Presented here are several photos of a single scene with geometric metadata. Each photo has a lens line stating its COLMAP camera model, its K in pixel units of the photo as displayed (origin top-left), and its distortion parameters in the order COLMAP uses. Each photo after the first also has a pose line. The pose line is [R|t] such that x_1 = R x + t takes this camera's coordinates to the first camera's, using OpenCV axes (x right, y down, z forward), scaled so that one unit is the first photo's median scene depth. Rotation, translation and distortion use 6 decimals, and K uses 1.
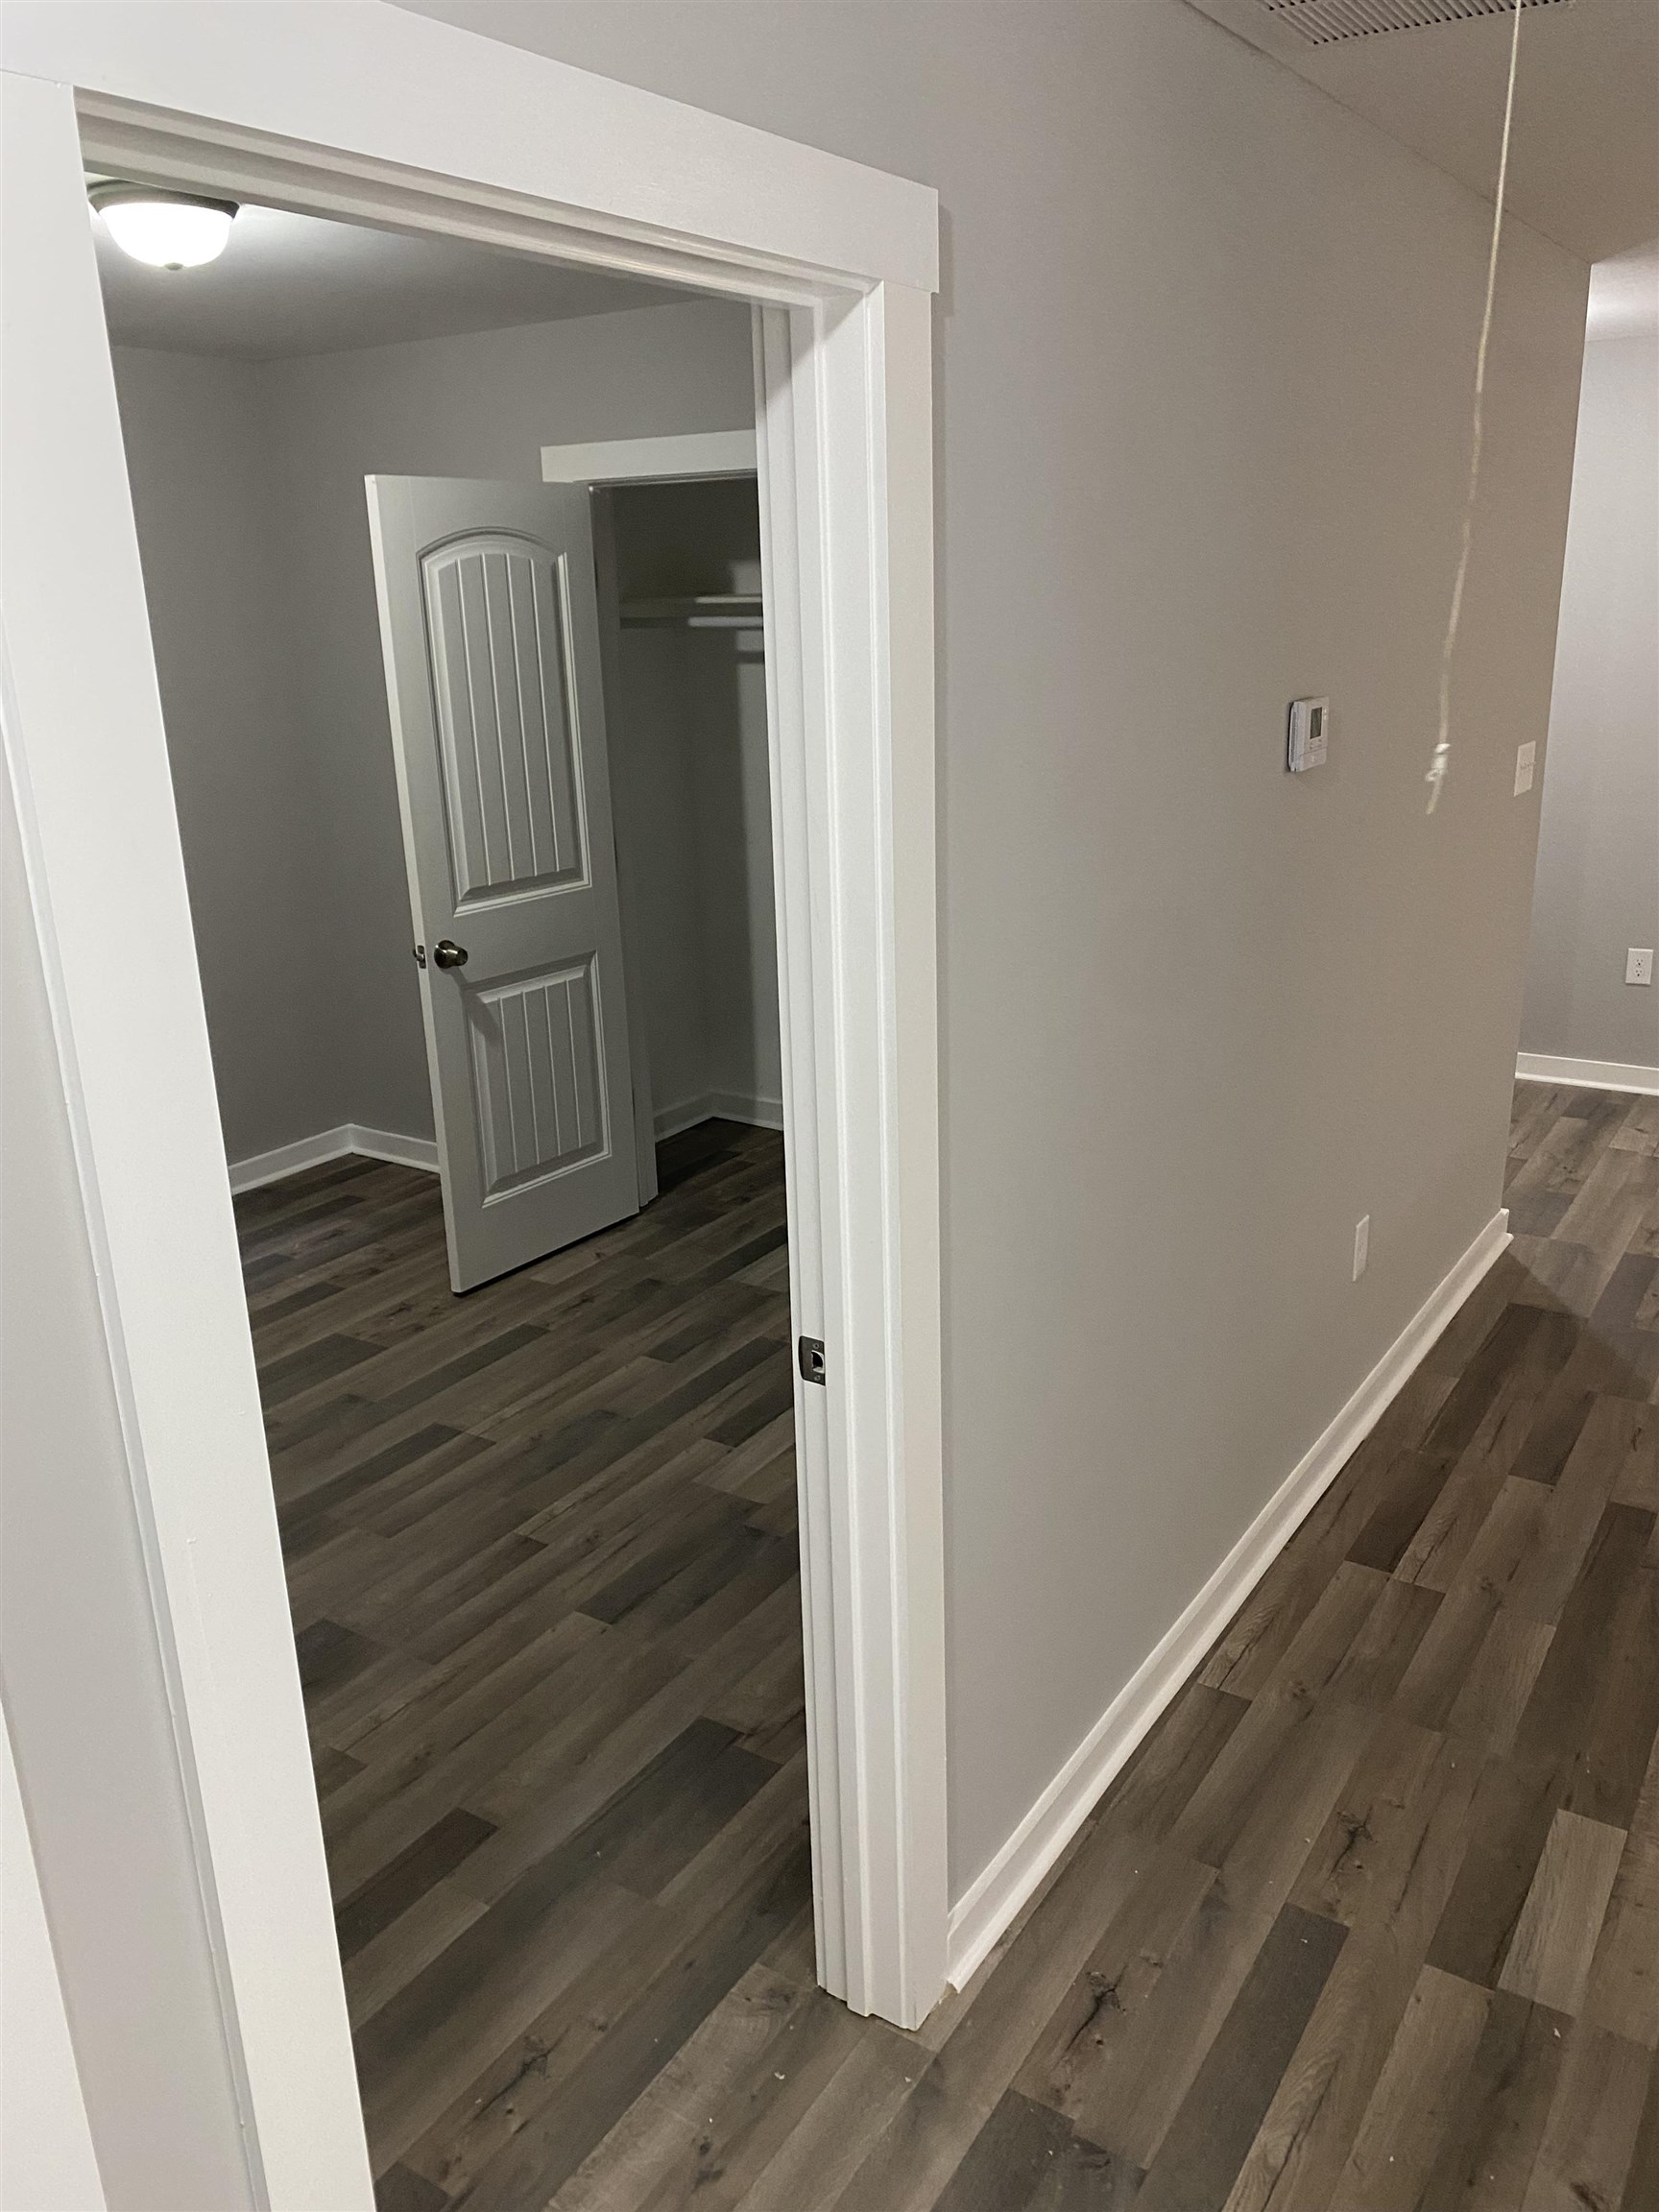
lens RADIAL K [[1699.8, 0, 829.5], [0, 1699.8, 1106.0], [0, 0, 1]] dist [0.079009, -0.112153]
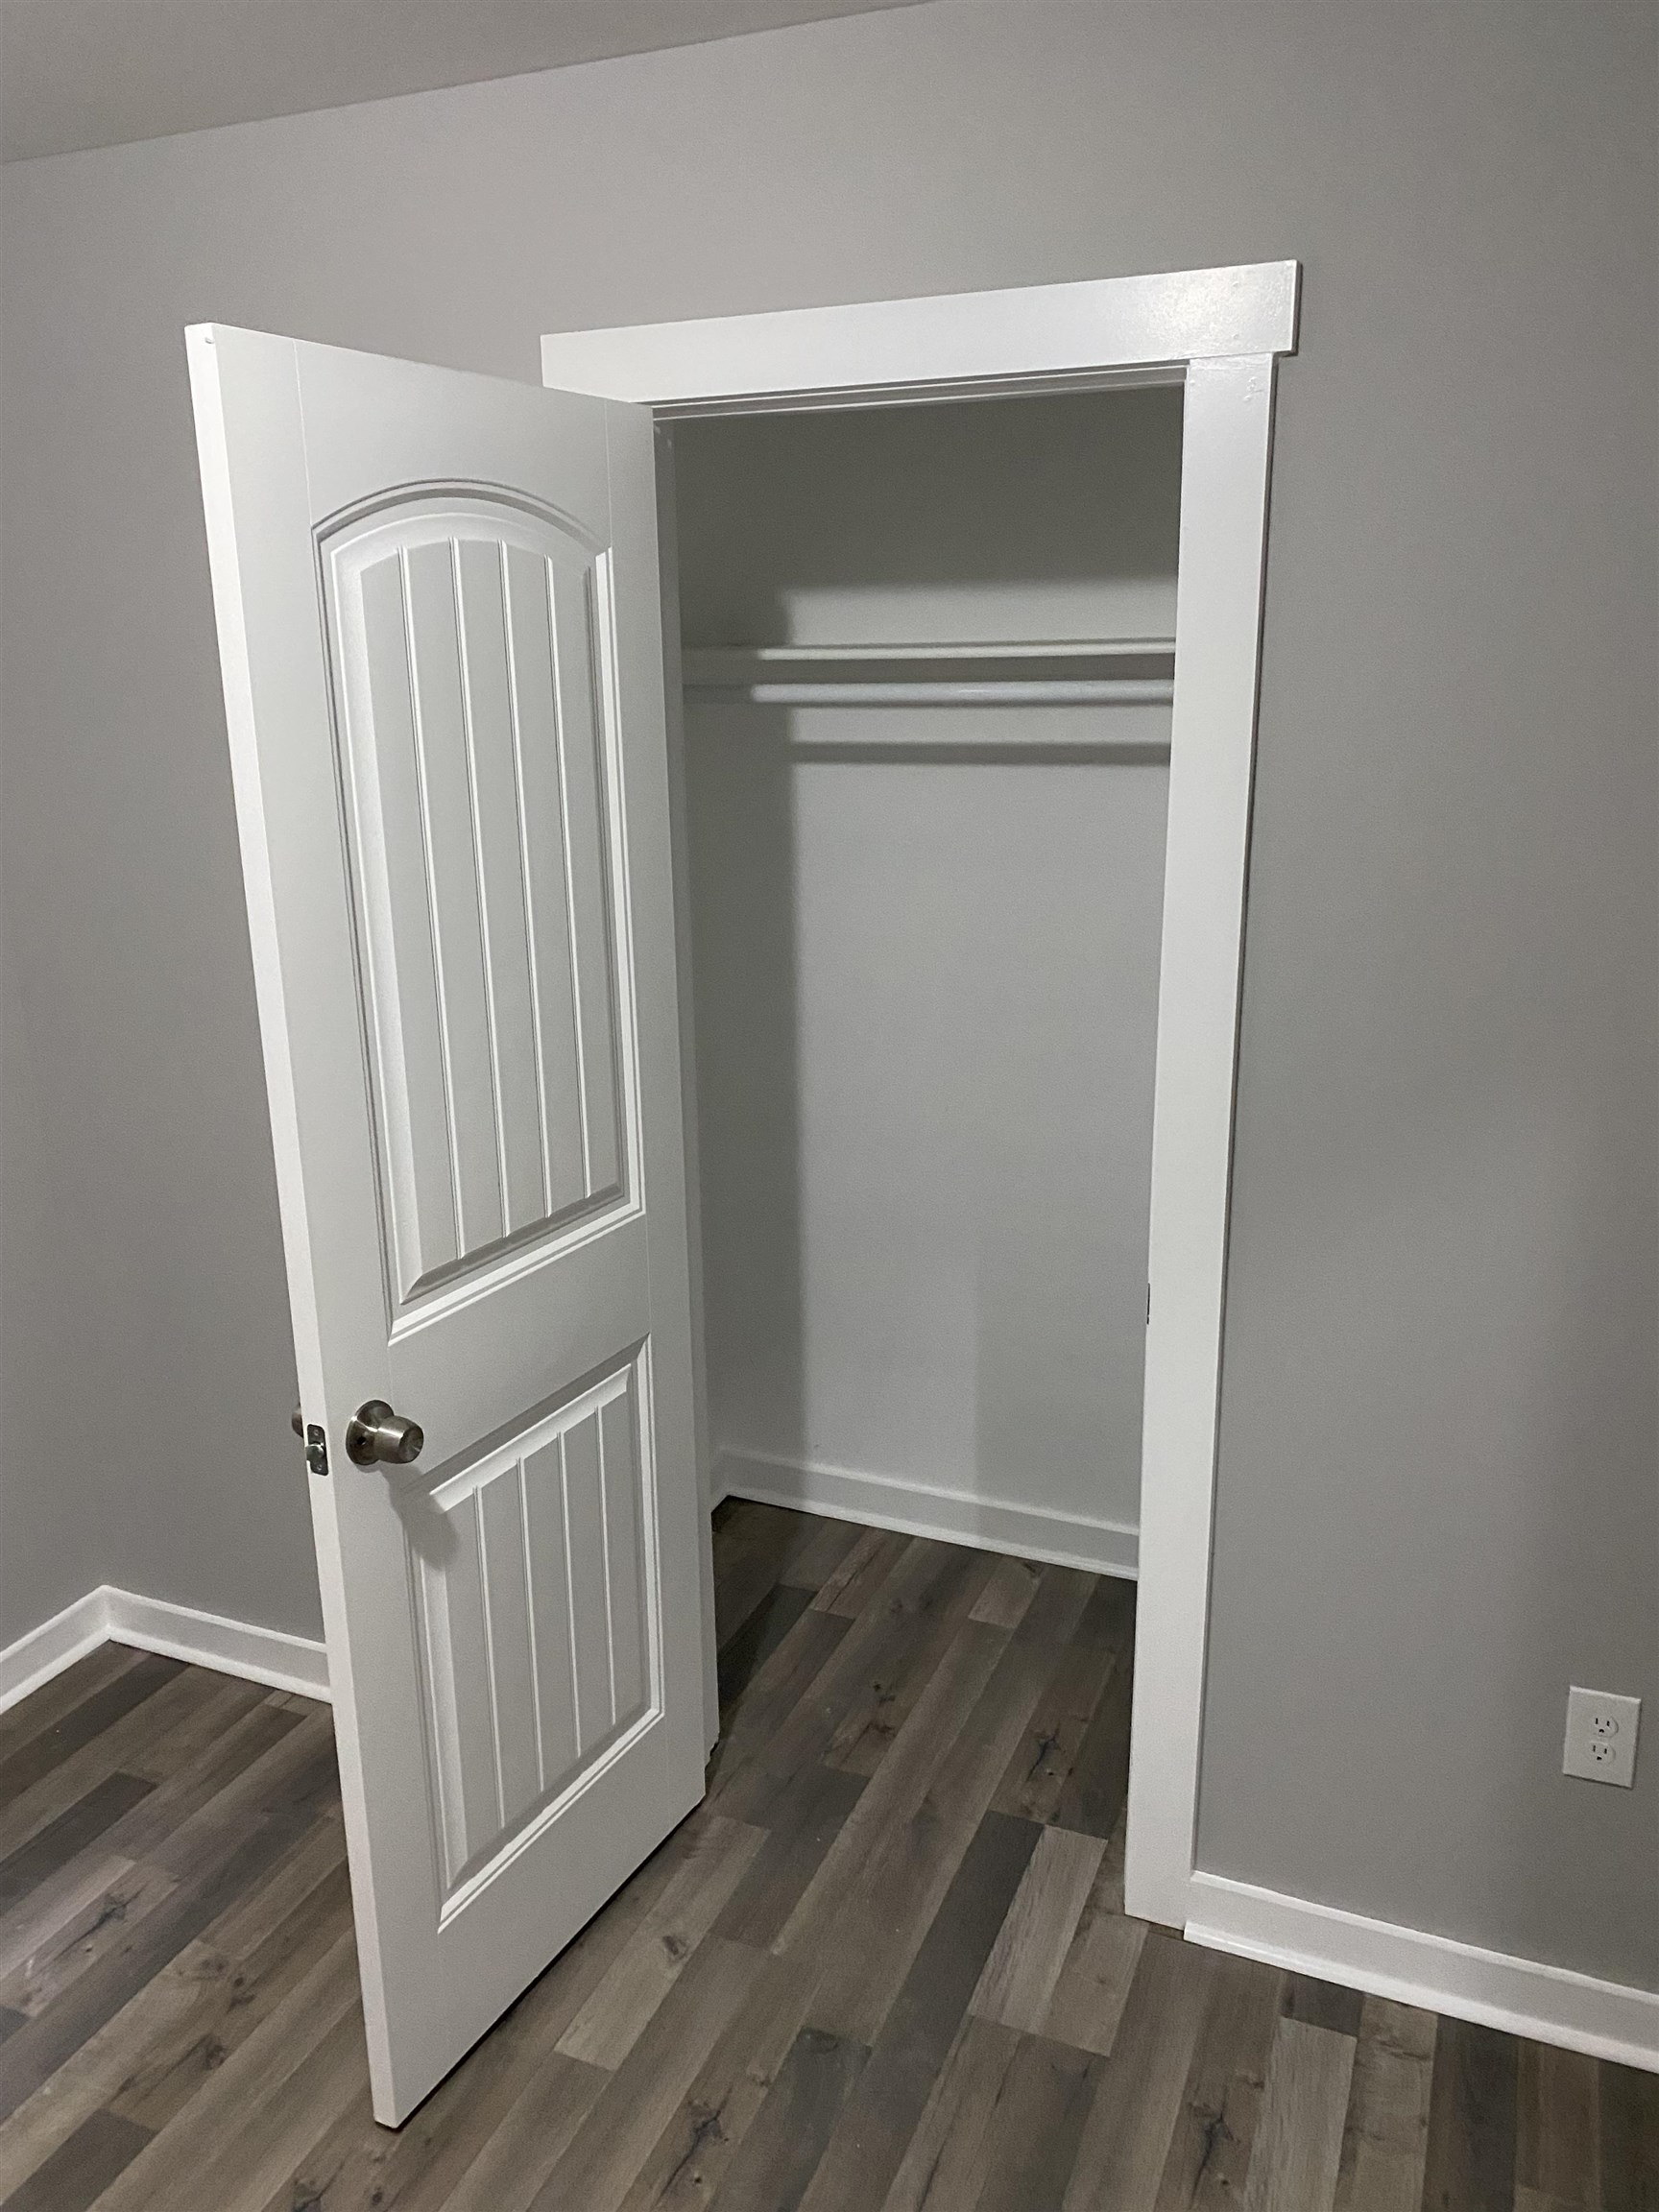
lens RADIAL K [[1654.1, 0, 900.0], [0, 1654.1, 1064.2], [0, 0, 1]] dist [0.048229, -0.166269]
pose [[0.977170, -0.033341, 0.209827, -0.176917], [0.044866, 0.997720, -0.050408, -0.154034], [-0.207668, 0.058671, 0.976438, 0.544786]]
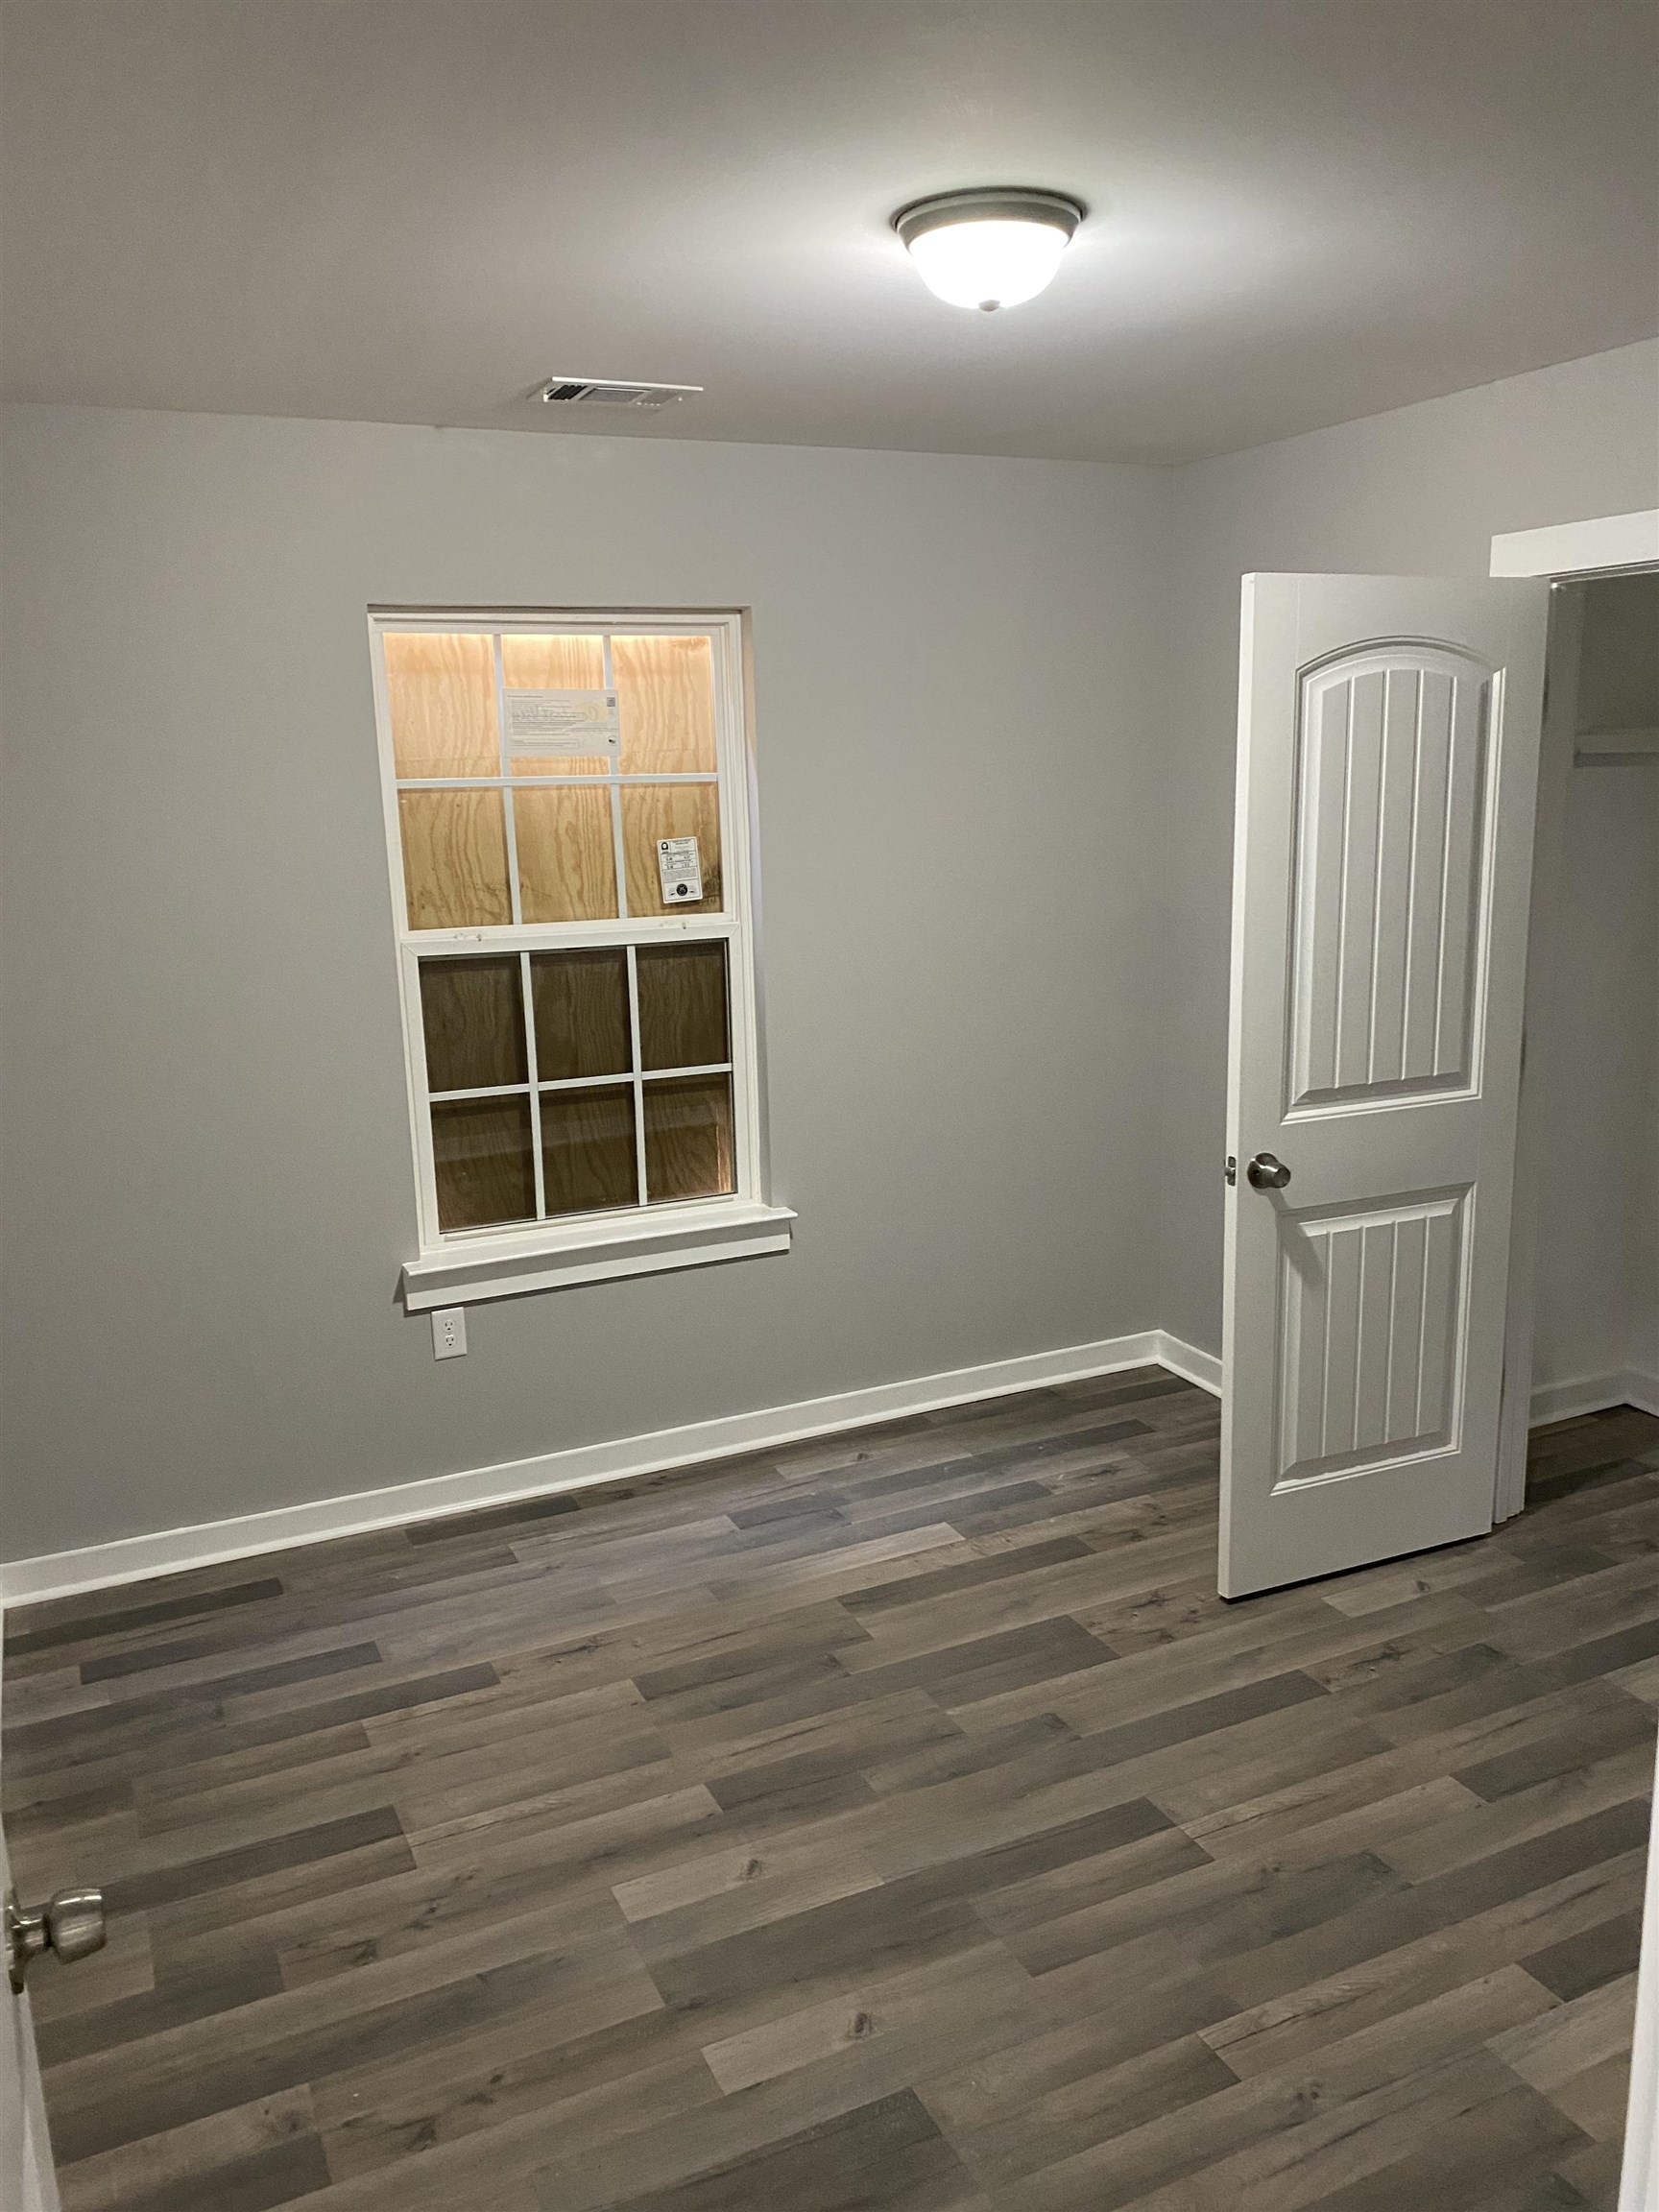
lens RADIAL K [[1686.0, 0, 863.1], [0, 1686.0, 1124.2], [0, 0, 1]] dist [0.082264, -0.110866]
pose [[0.862896, 0.117737, -0.491476, -0.003319], [-0.151482, 0.988027, -0.029271, -0.058135], [0.482145, 0.099708, 0.870399, 0.226682]]
